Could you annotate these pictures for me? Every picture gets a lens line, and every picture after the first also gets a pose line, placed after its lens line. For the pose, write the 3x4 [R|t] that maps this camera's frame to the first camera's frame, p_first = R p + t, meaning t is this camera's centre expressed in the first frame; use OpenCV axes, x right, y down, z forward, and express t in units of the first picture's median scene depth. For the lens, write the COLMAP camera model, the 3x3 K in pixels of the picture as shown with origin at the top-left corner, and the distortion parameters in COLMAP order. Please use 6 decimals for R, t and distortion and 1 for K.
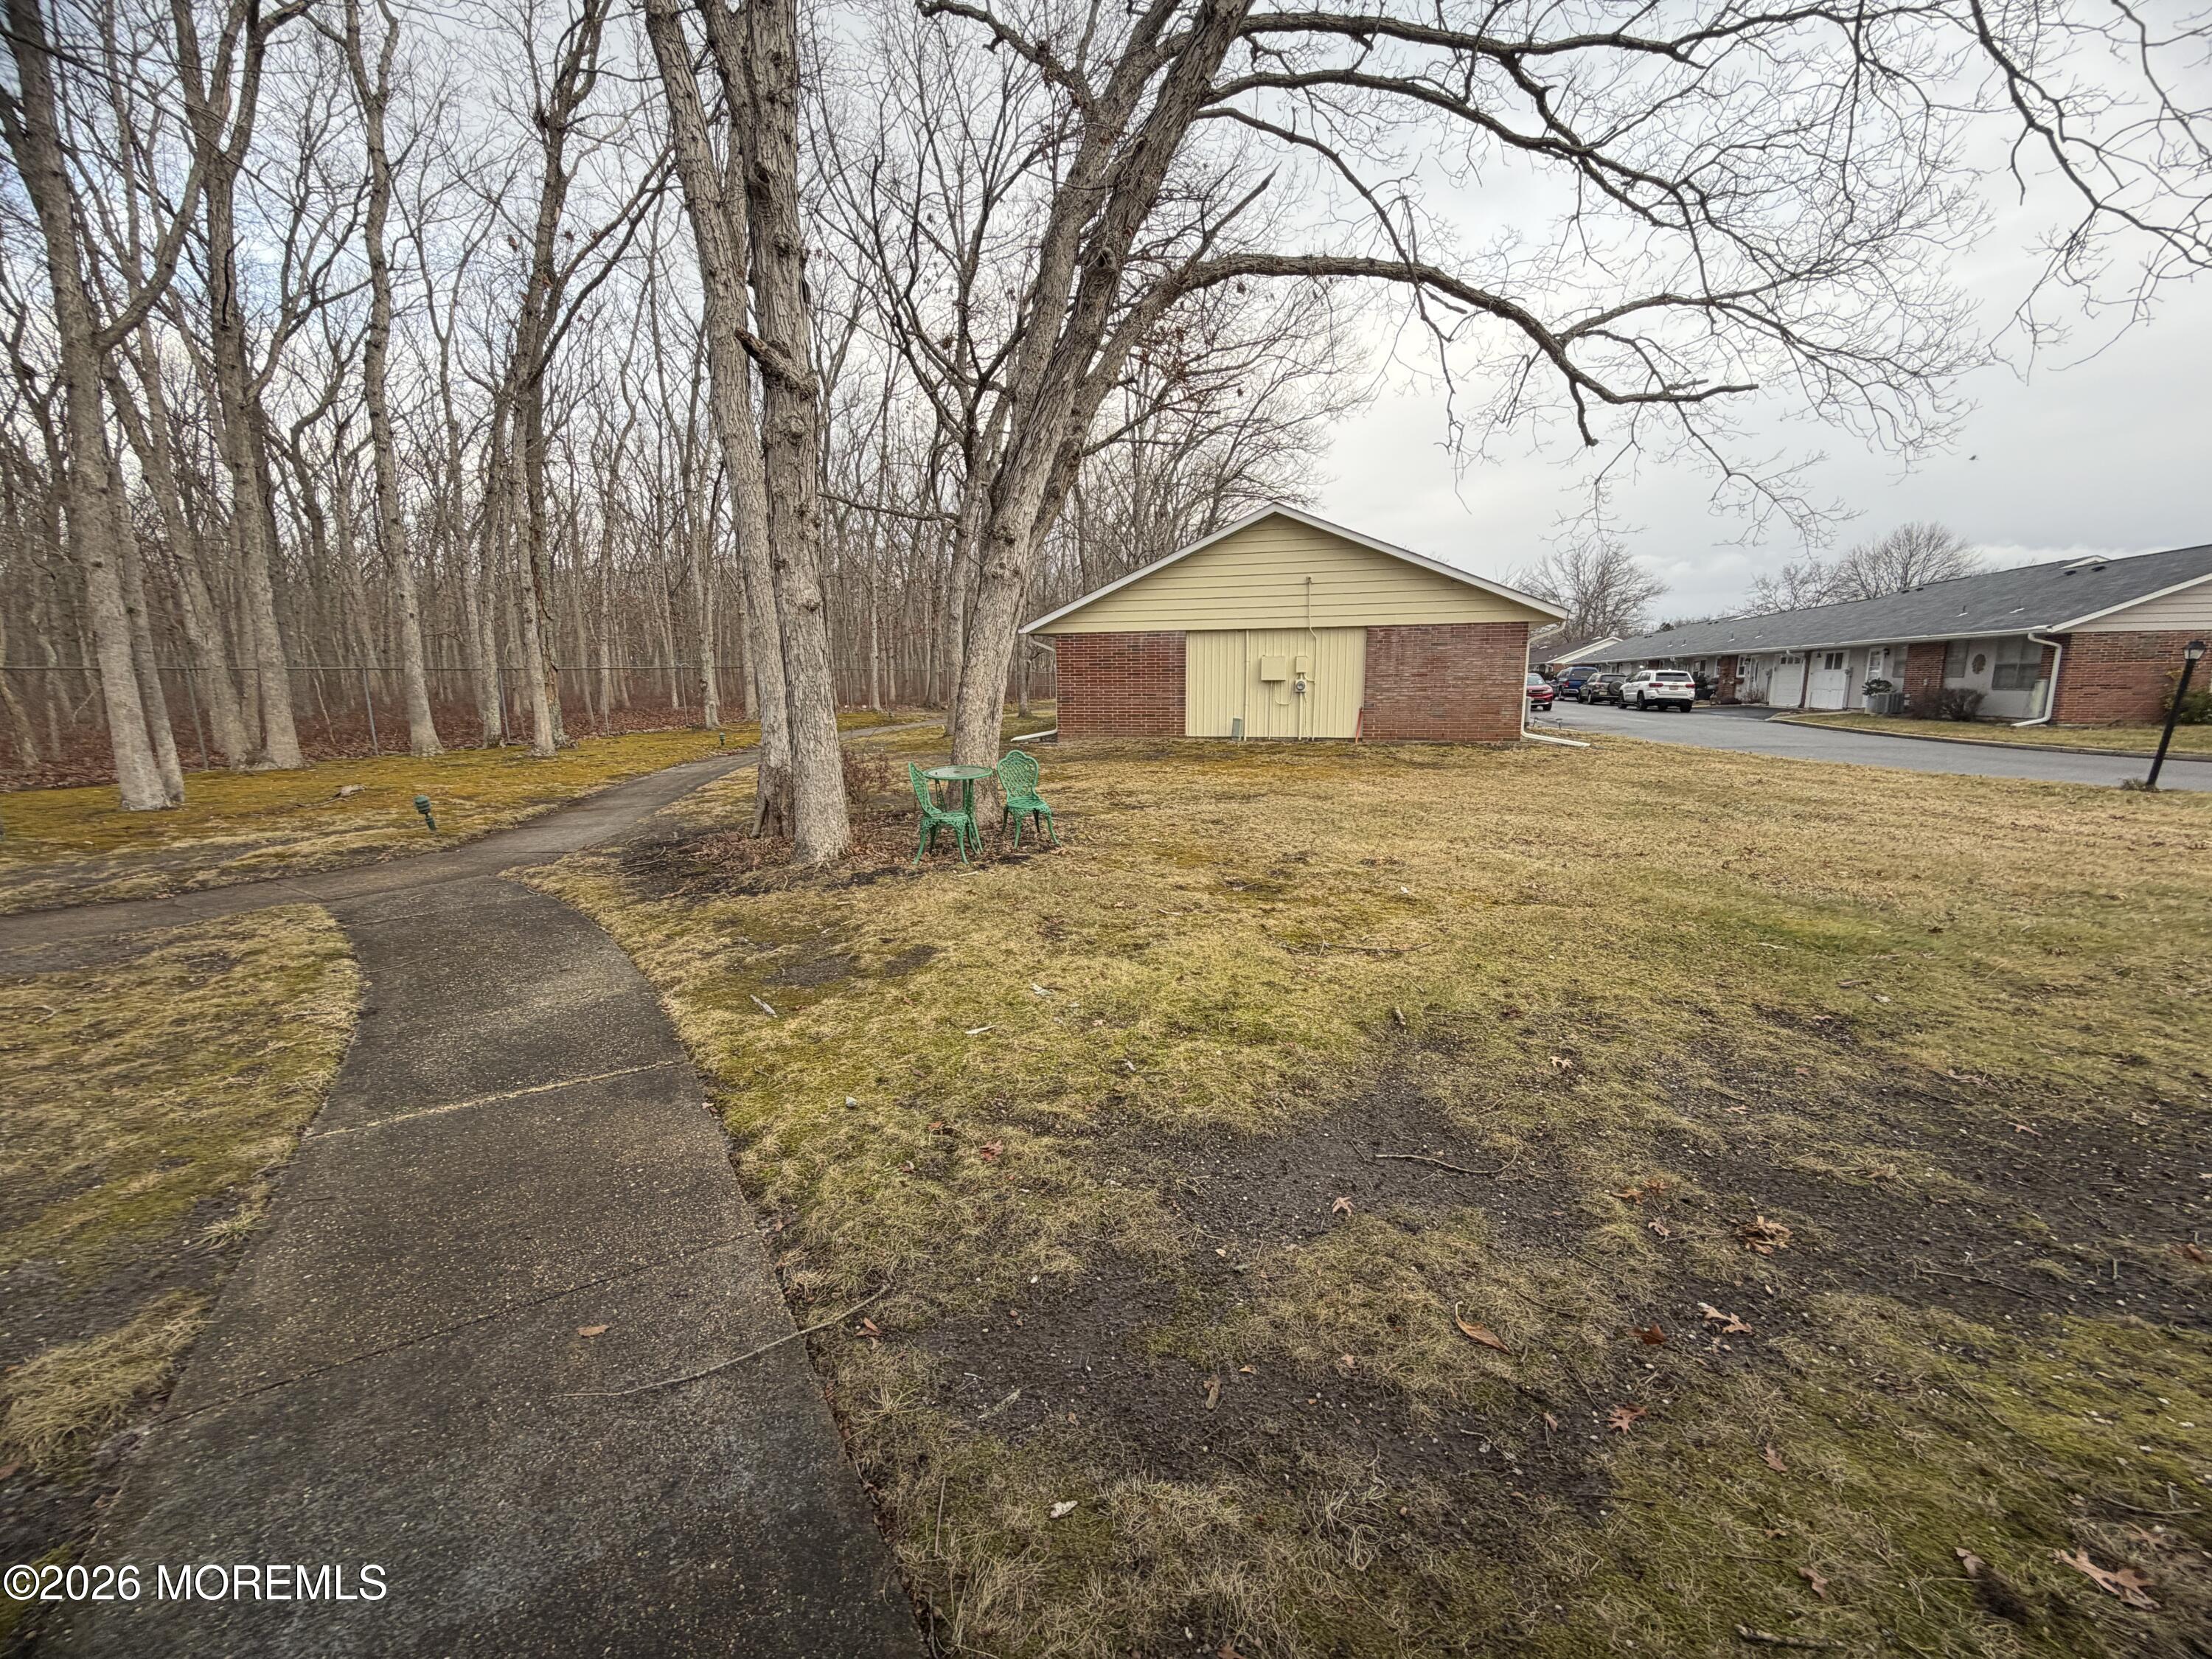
lens RADIAL K [[876.4, 0, 1100.7], [0, 876.4, 831.7], [0, 0, 1]] dist [-0.000873, -0.000045]
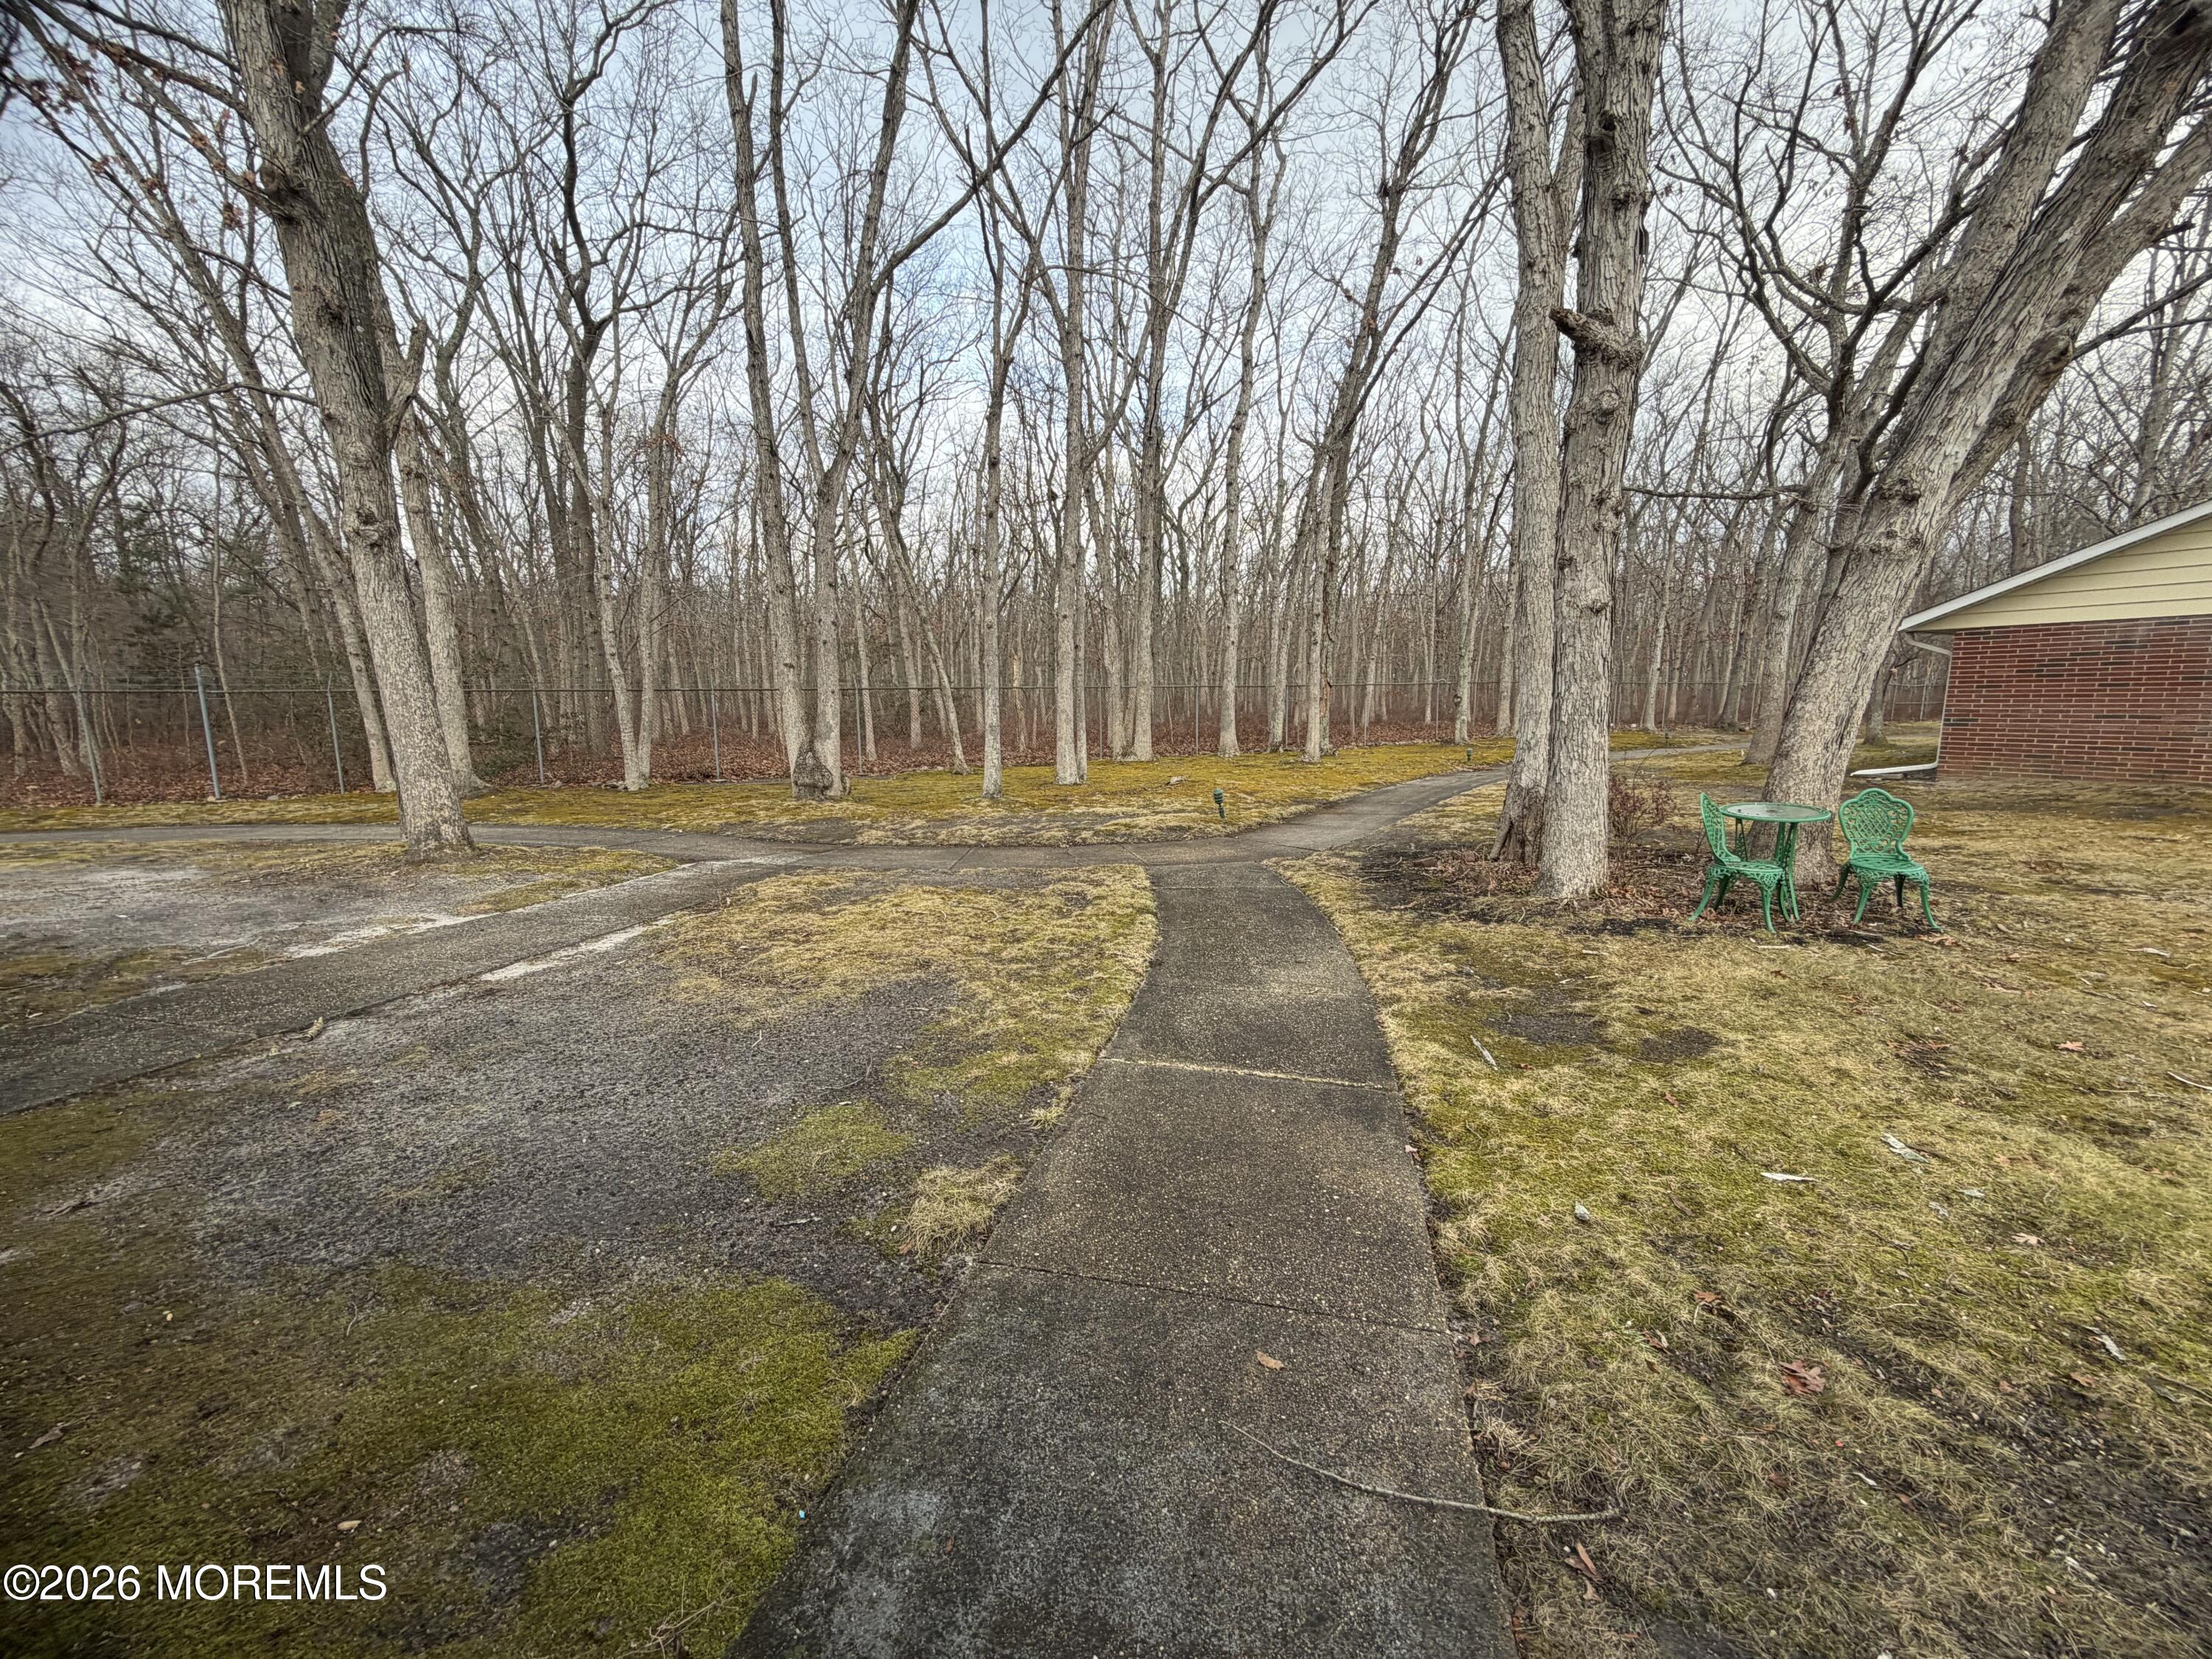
lens RADIAL K [[876.4, 0, 1099.1], [0, 876.4, 832.8], [0, 0, 1]] dist [-0.000873, -0.000045]
pose [[0.693885, 0.111054, -0.711470, -0.023403], [-0.123011, 0.991794, 0.034840, -0.003289], [0.709501, 0.063344, 0.701852, 0.040622]]
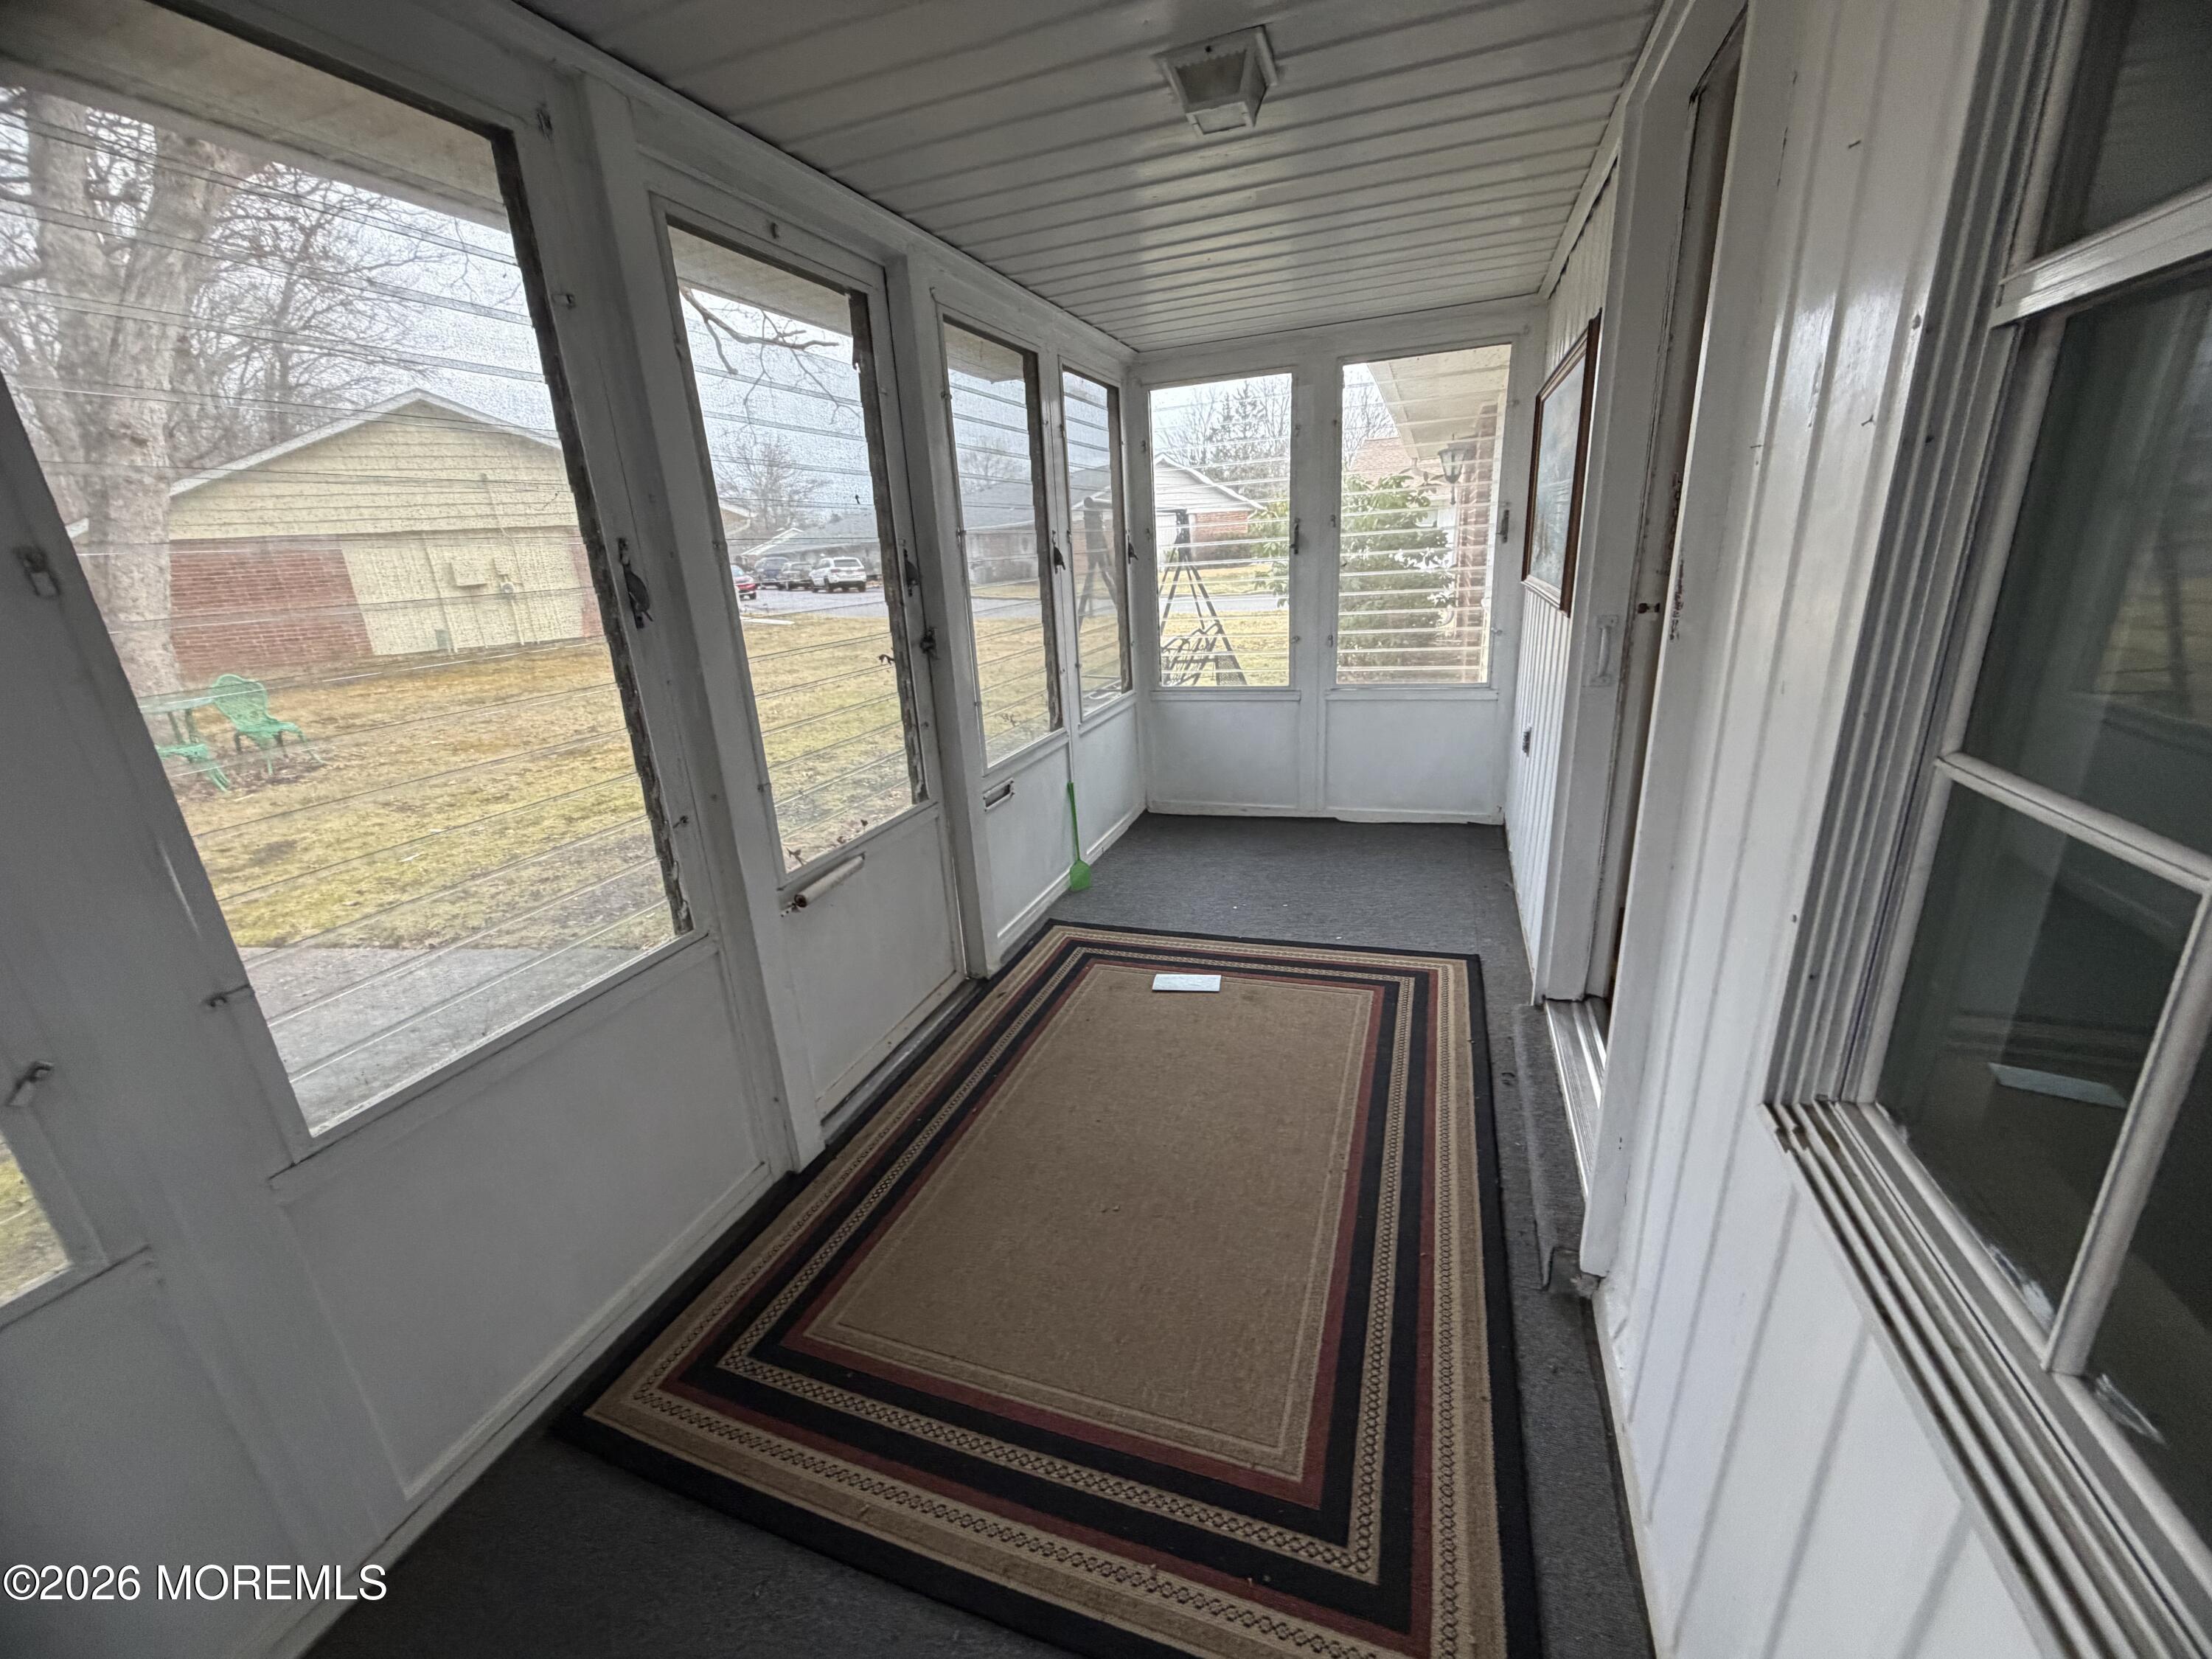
lens RADIAL K [[876.4, 0, 1100.8], [0, 876.4, 829.5], [0, 0, 1]] dist [-0.000873, -0.000045]
pose [[0.669355, -0.258105, 0.696667, -0.164134], [0.178865, 0.966117, 0.186080, 0.058455], [-0.721090, 0.000056, 0.692841, -0.314827]]
